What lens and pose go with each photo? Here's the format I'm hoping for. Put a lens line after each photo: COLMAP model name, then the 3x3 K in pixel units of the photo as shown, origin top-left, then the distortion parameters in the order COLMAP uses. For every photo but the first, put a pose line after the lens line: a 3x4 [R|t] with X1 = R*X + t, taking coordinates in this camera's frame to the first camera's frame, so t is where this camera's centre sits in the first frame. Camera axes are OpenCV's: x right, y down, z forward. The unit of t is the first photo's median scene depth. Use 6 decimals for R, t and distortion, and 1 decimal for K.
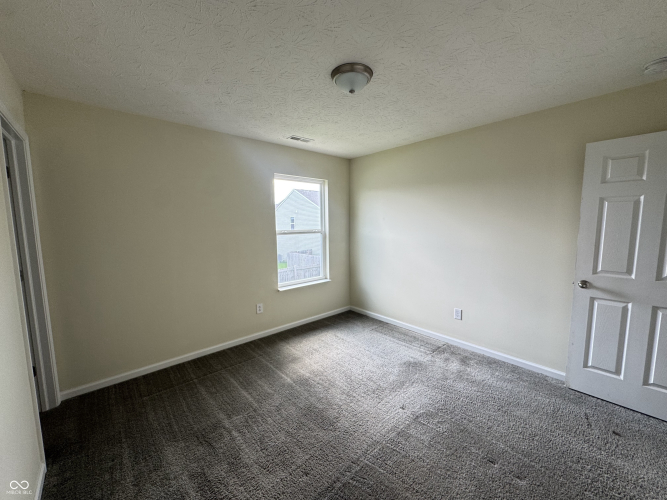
lens RADIAL K [[270.3, 0, 333.5], [0, 270.3, 250.0], [0, 0, 1]] dist [-0.000126, -0.000316]
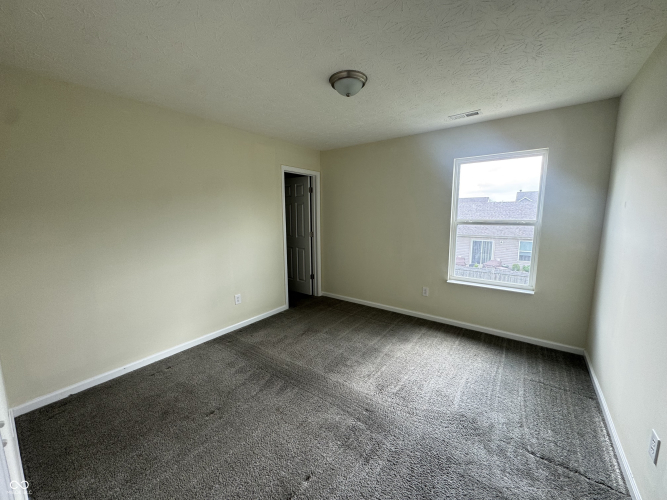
lens RADIAL K [[270.3, 0, 333.5], [0, 270.3, 250.0], [0, 0, 1]] dist [-0.000126, -0.000316]
pose [[0.189697, 0.144603, -0.971136, 0.669947], [-0.090274, 0.987474, 0.129402, -0.052819], [0.977684, 0.063122, 0.200374, 0.412300]]
